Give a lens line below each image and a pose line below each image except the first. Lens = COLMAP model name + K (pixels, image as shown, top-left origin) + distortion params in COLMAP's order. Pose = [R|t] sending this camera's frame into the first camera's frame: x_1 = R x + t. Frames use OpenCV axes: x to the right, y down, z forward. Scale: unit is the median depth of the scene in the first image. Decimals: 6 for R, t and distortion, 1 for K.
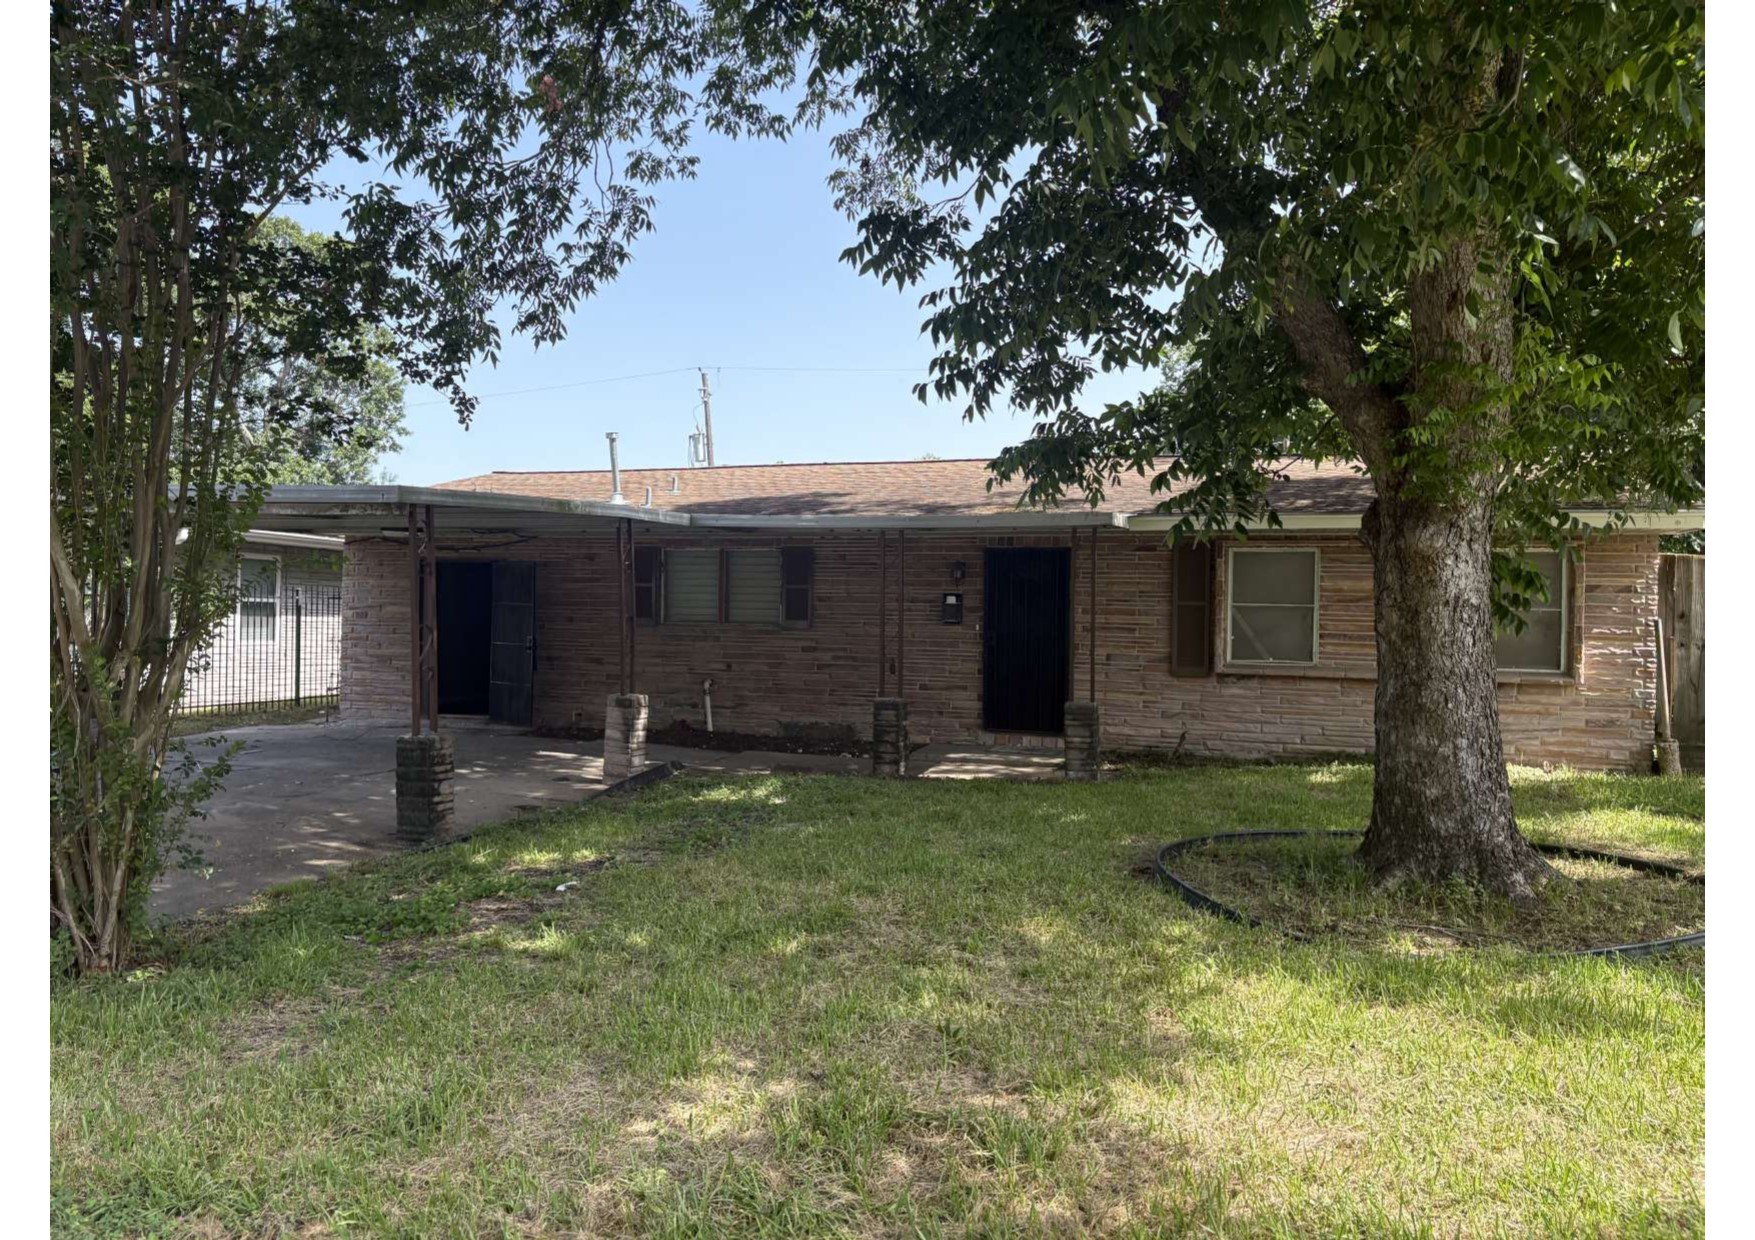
lens RADIAL K [[1163.6, 0, 877.5], [0, 1163.6, 620.0], [0, 0, 1]] dist [-0.006214, -0.000147]
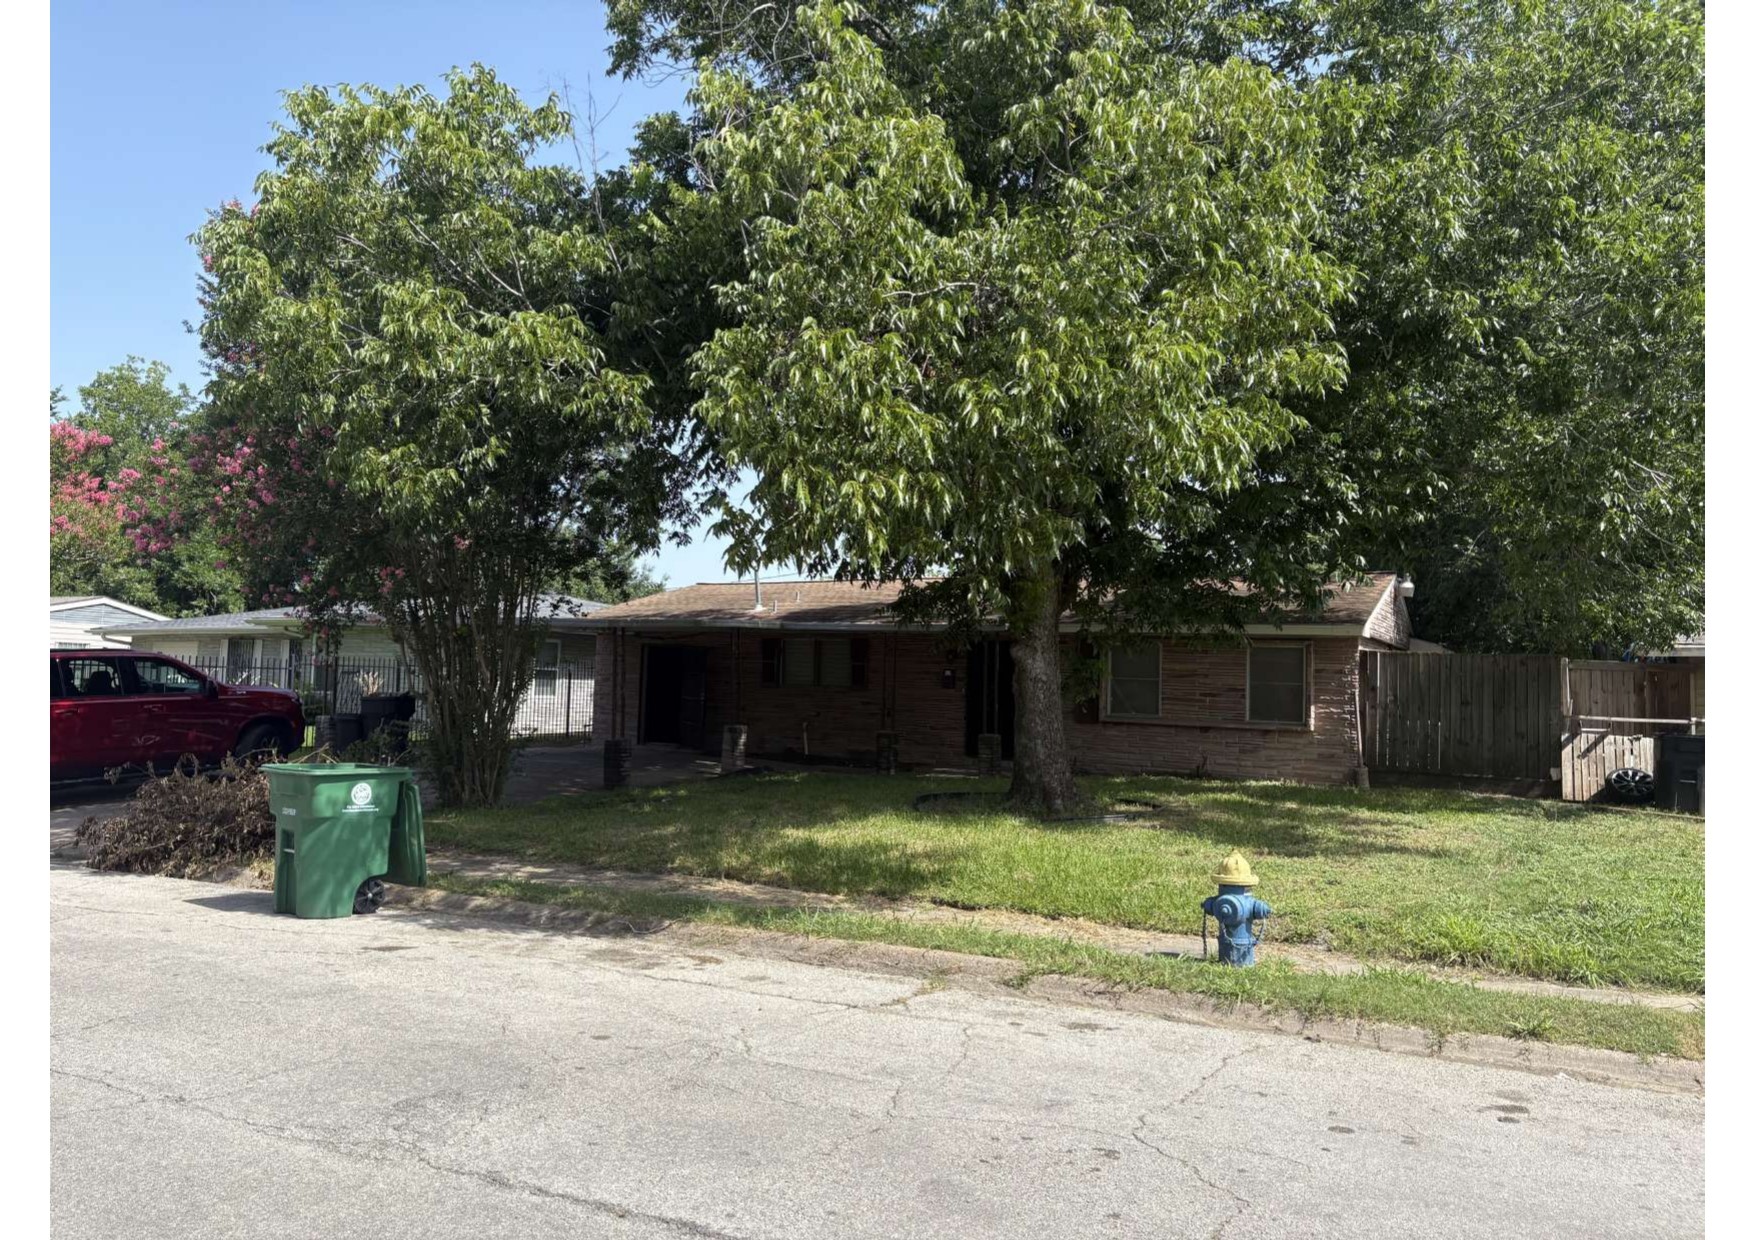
lens RADIAL K [[1053.8, 0, 877.5], [0, 1053.8, 620.0], [0, 0, 1]] dist [0.002571, 0.001019]
pose [[0.982807, -0.000308, -0.184635, 0.249670], [-0.011454, 0.997971, -0.062636, 0.000663], [0.184279, 0.063674, 0.980809, -0.468306]]
